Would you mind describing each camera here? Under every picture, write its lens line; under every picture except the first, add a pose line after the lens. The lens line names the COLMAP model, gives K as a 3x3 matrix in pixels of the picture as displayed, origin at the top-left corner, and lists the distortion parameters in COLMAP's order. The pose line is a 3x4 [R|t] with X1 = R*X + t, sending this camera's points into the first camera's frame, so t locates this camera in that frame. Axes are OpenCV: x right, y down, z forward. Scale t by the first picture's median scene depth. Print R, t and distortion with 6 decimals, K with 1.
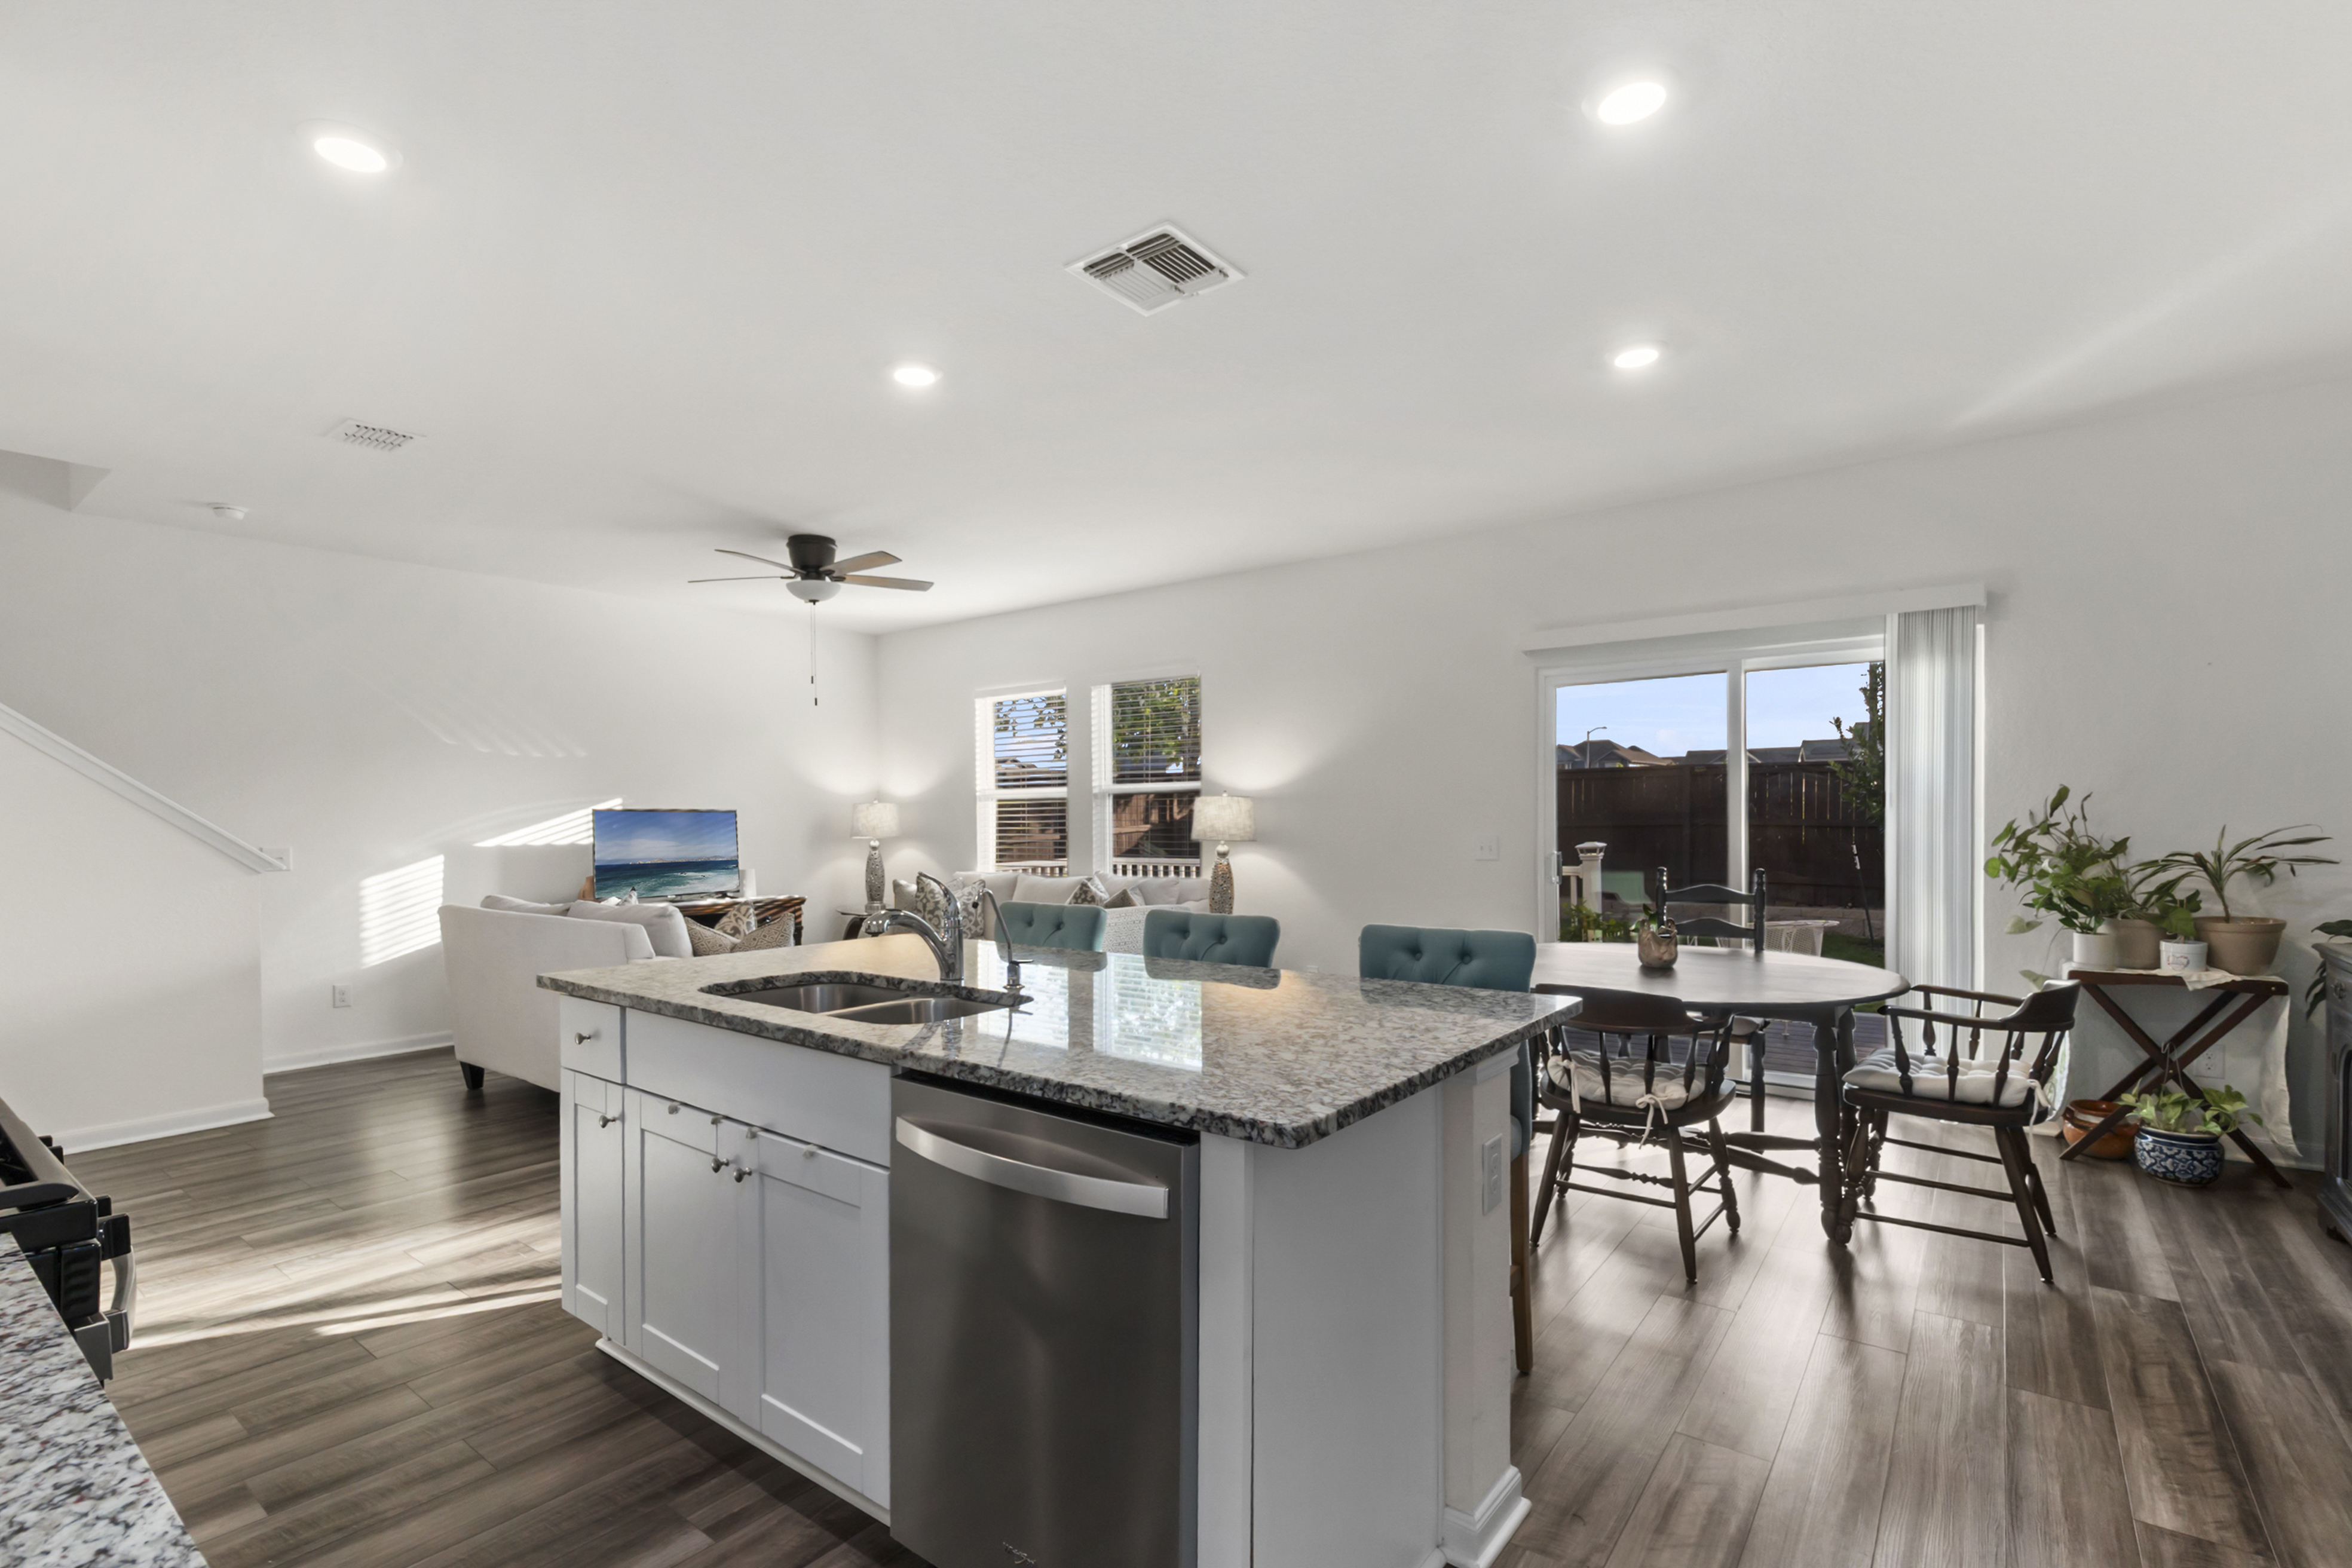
lens RADIAL K [[1056.2, 0, 1165.9], [0, 1056.2, 851.7], [0, 0, 1]] dist [-0.004209, 0.000653]
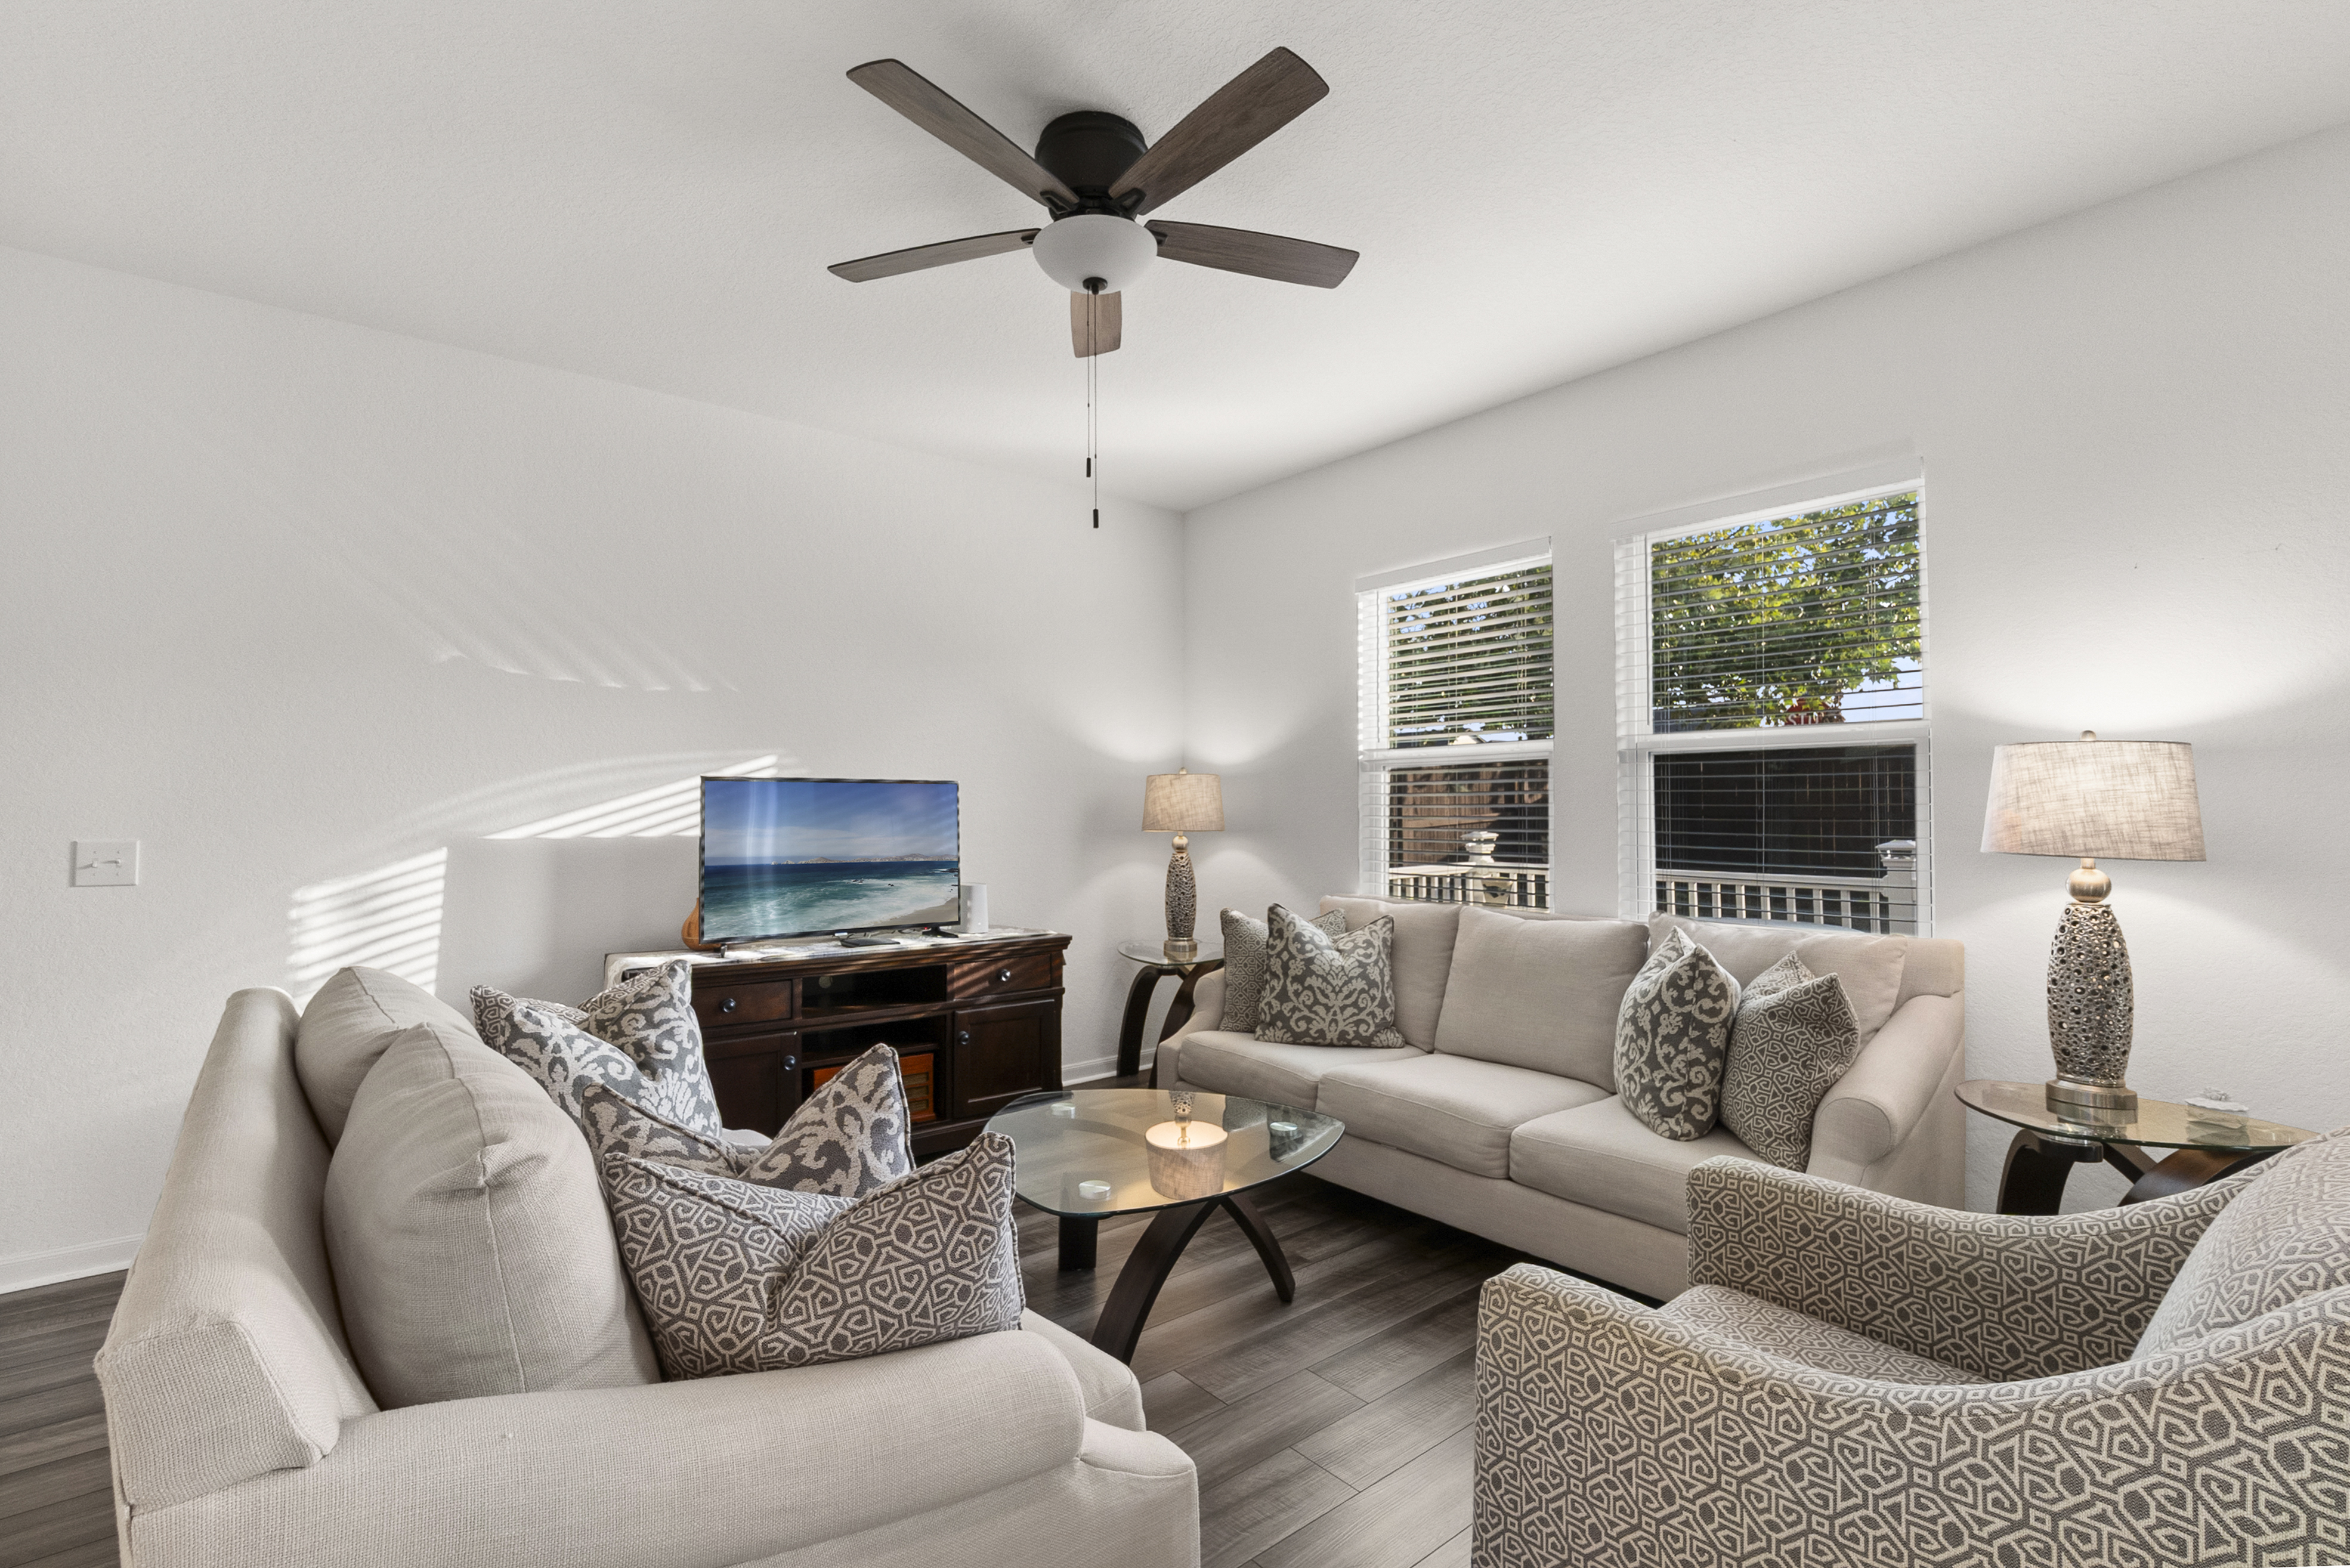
lens RADIAL K [[1055.2, 0, 1175.8], [0, 1055.2, 793.2], [0, 0, 1]] dist [-0.004209, 0.000653]
pose [[0.971825, 0.007246, -0.235594, -0.148789], [-0.018608, 0.998766, -0.046043, -0.008010], [0.234970, 0.049129, 0.970760, 0.448183]]
